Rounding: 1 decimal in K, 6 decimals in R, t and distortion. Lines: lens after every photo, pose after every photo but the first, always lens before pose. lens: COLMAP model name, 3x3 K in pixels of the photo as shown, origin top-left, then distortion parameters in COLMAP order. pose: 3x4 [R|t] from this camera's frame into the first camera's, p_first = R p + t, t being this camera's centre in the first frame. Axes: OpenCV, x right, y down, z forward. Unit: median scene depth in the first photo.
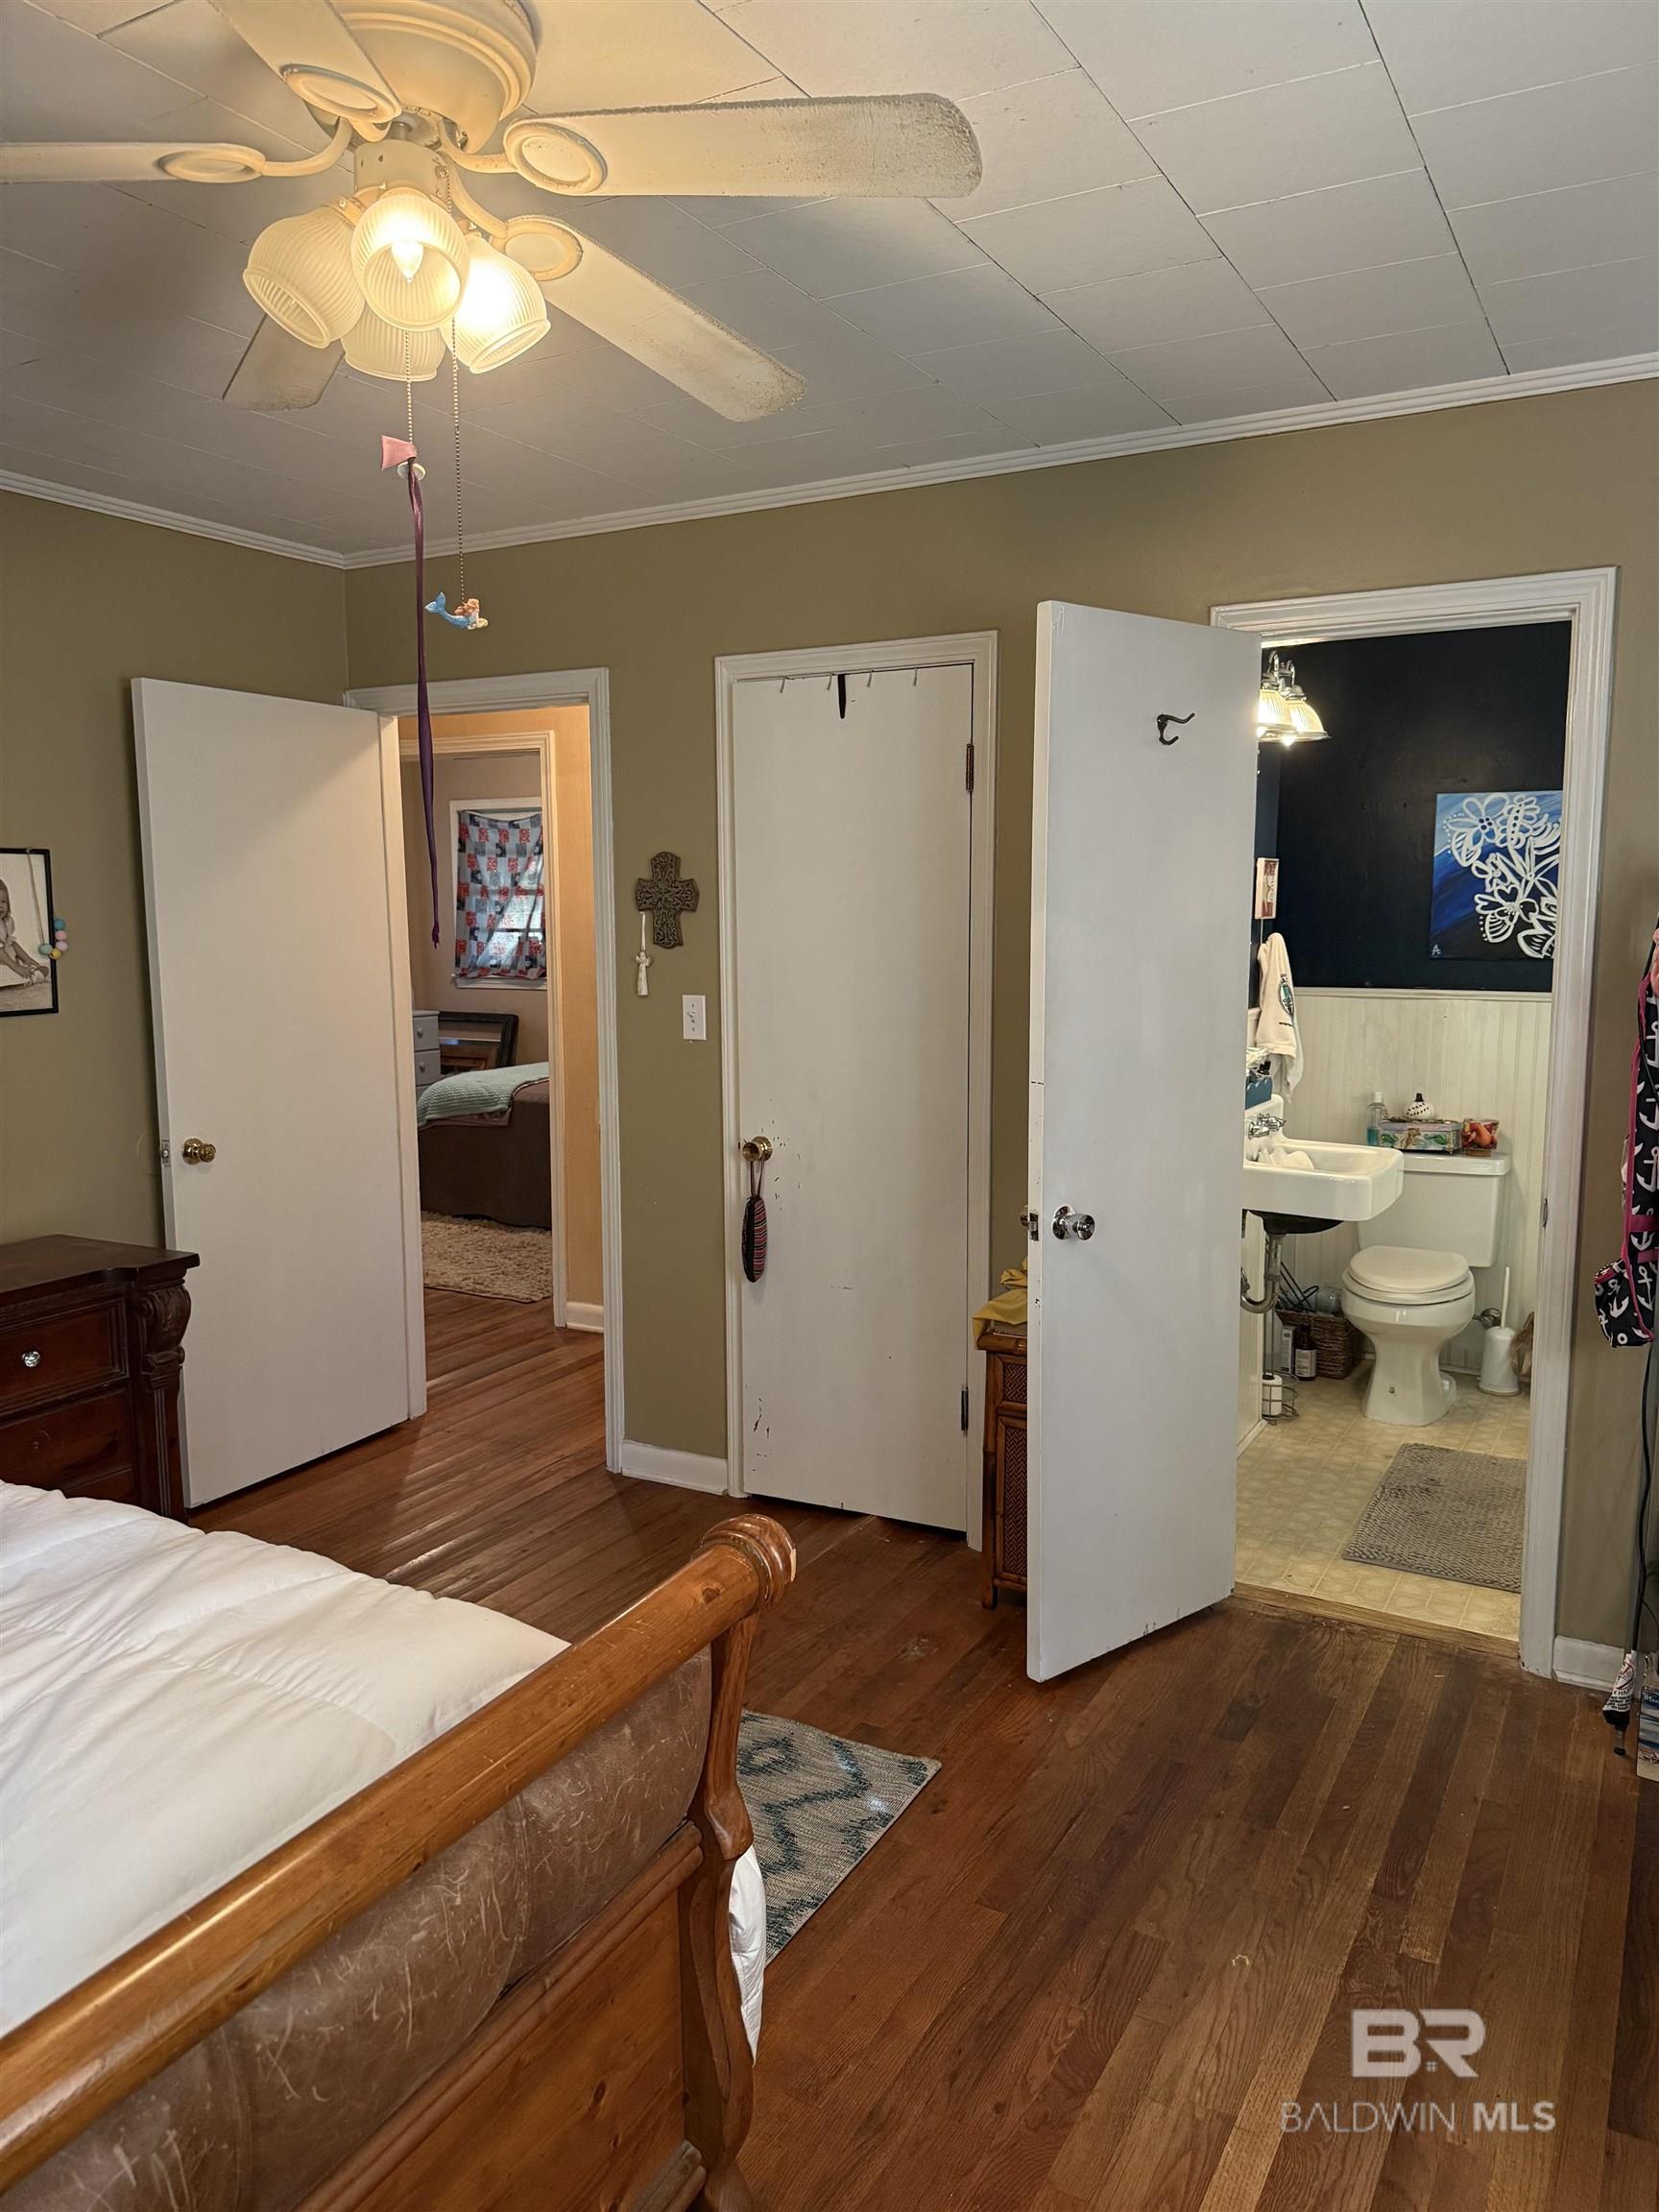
lens RADIAL K [[1581.7, 0, 825.8], [0, 1581.7, 1104.9], [0, 0, 1]] dist [0.061624, -0.074145]
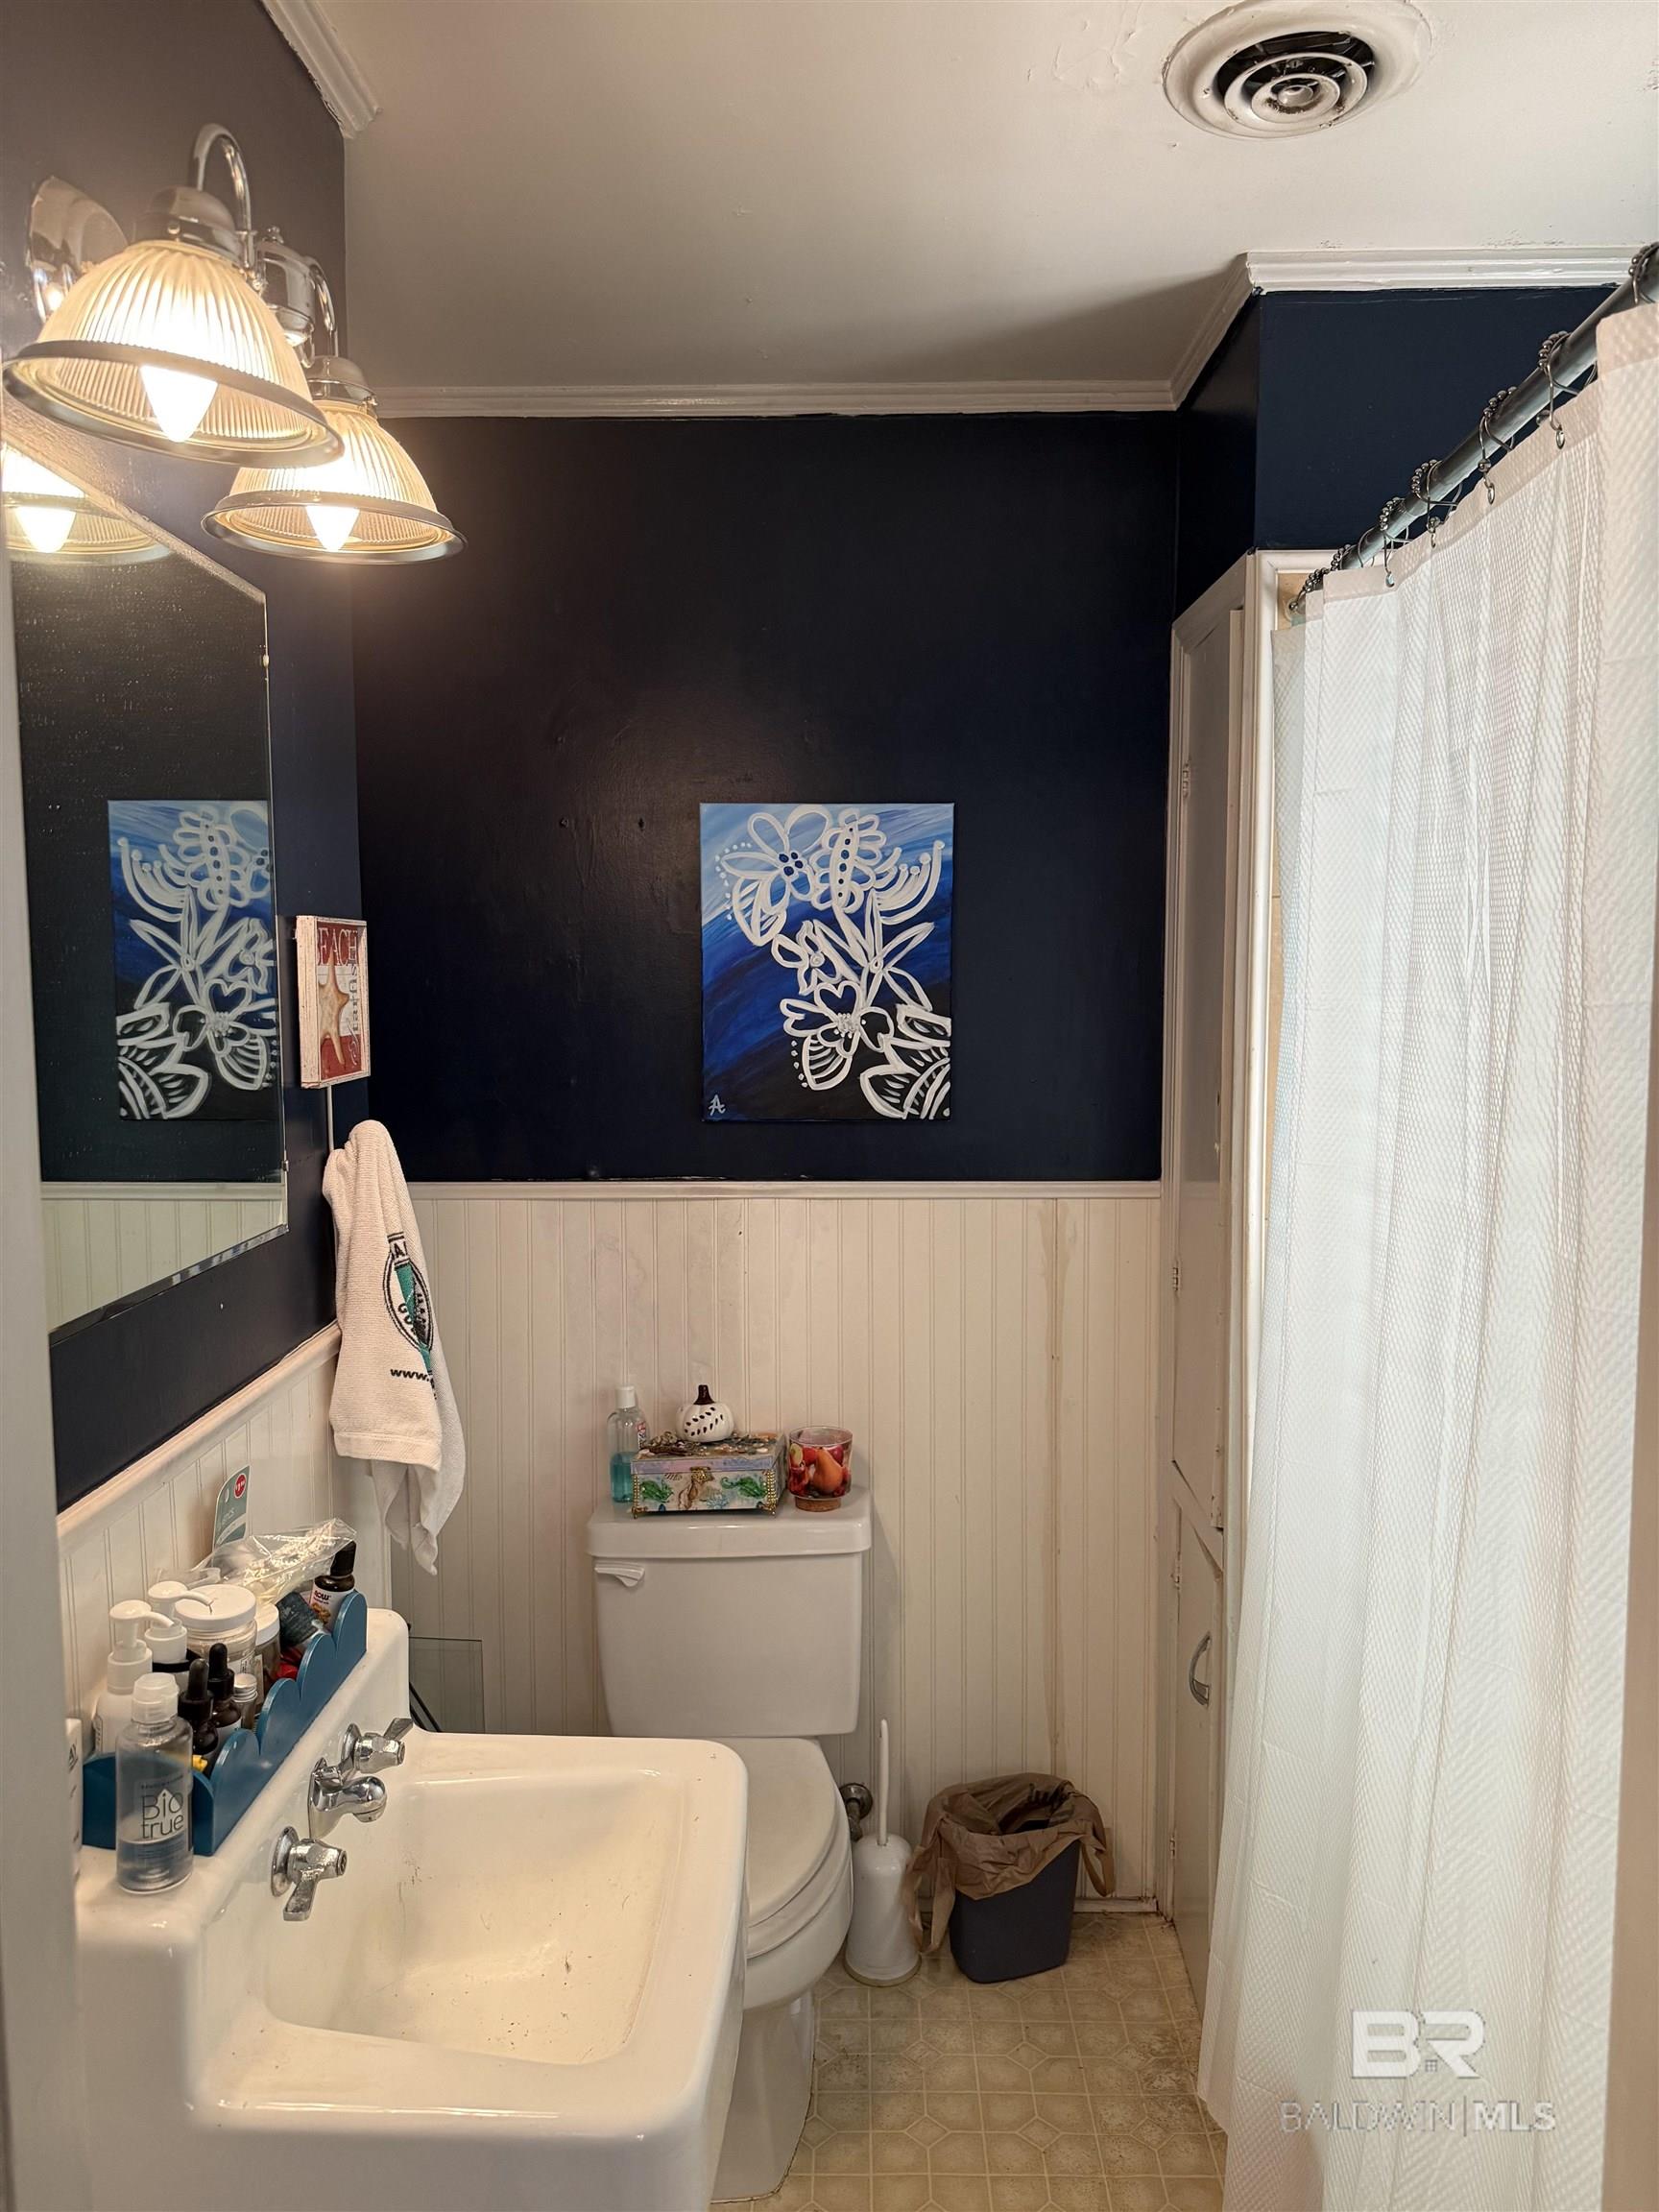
lens RADIAL K [[1581.7, 0, 830.1], [0, 1581.7, 1115.2], [0, 0, 1]] dist [0.061624, -0.074145]
pose [[0.878694, -0.044292, 0.475327, 0.177203], [0.062948, 0.997743, -0.023394, -0.082353], [-0.473218, 0.050477, 0.879498, 0.549393]]
